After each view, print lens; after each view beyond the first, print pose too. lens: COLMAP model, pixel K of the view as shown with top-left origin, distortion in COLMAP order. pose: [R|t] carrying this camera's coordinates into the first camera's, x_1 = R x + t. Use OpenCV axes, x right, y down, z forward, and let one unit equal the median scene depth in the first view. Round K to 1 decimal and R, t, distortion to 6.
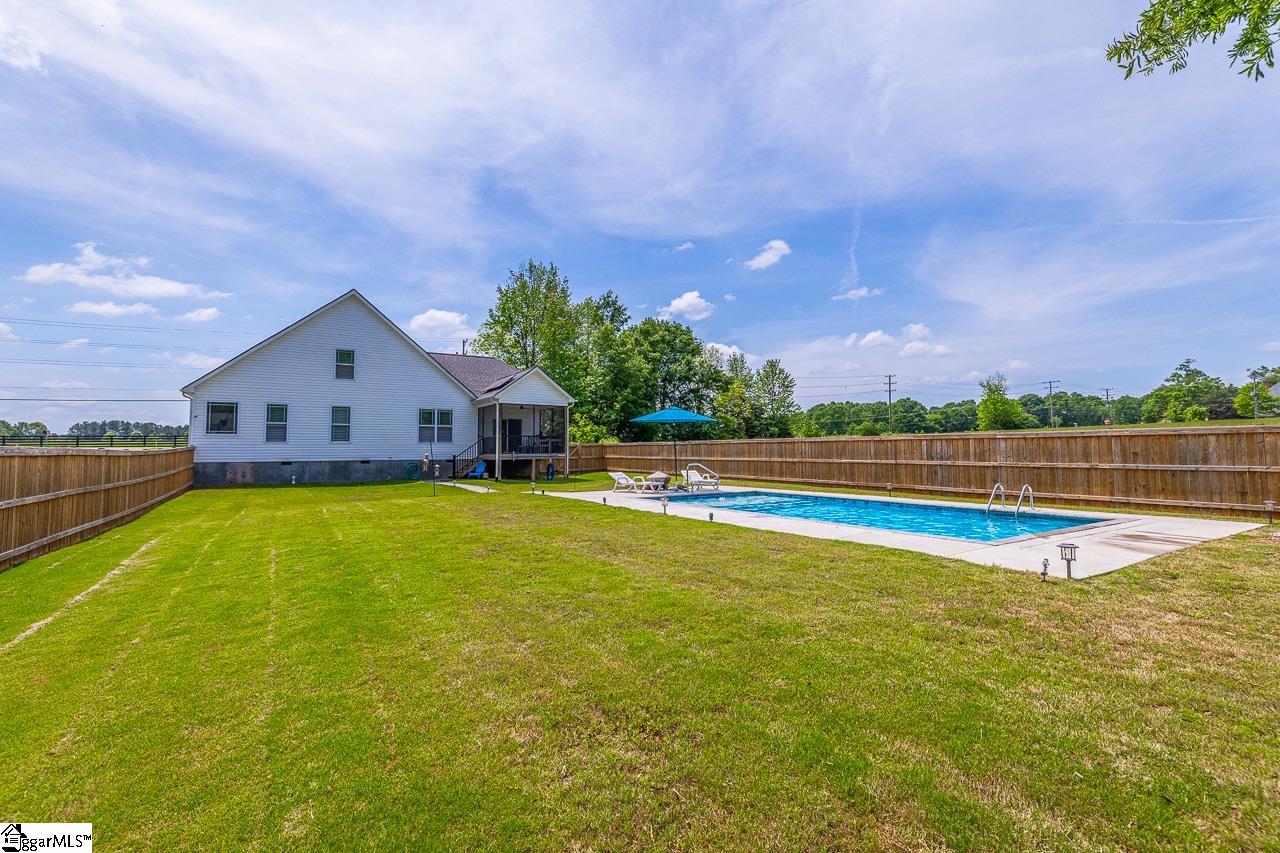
lens RADIAL K [[568.1, 0, 640.4], [0, 568.1, 433.2], [0, 0, 1]] dist [0.003640, -0.000946]
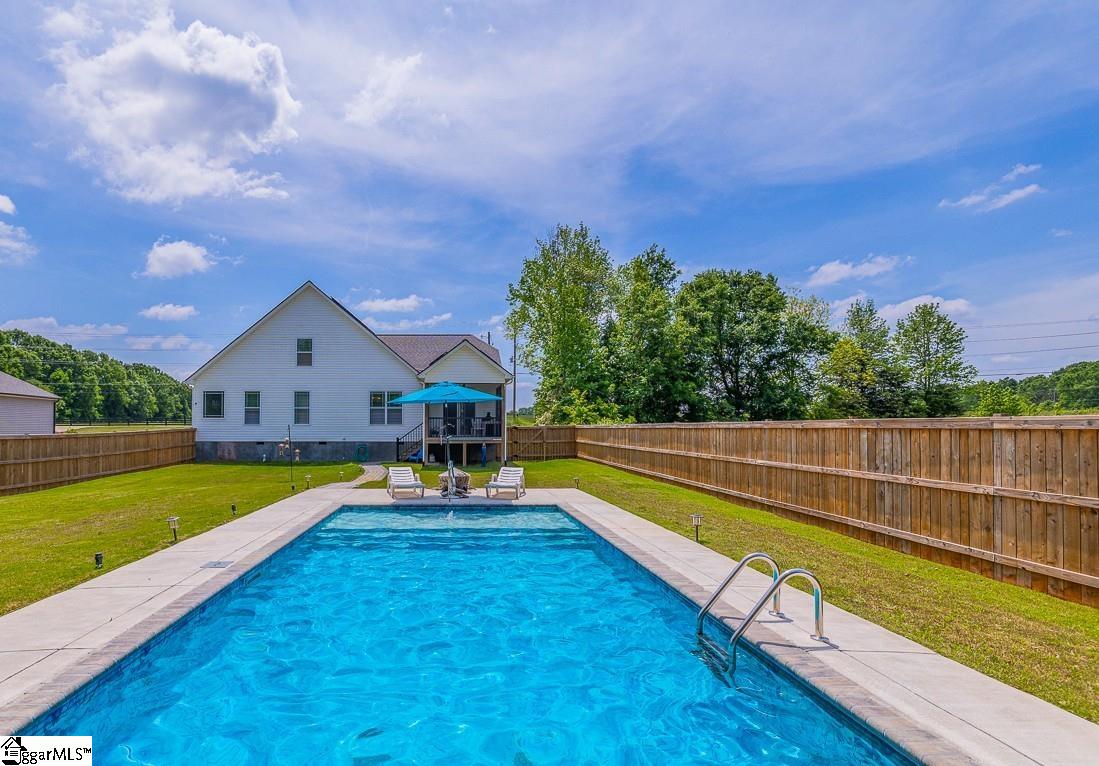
lens RADIAL K [[545.7, 0, 541.4], [0, 545.7, 416.2], [0, 0, 1]] dist [0.003282, 0.000826]
pose [[0.851330, -0.004102, -0.524614, 0.243047], [0.011612, 0.999872, 0.011026, -0.003590], [0.524501, -0.015479, 0.851269, 0.213994]]
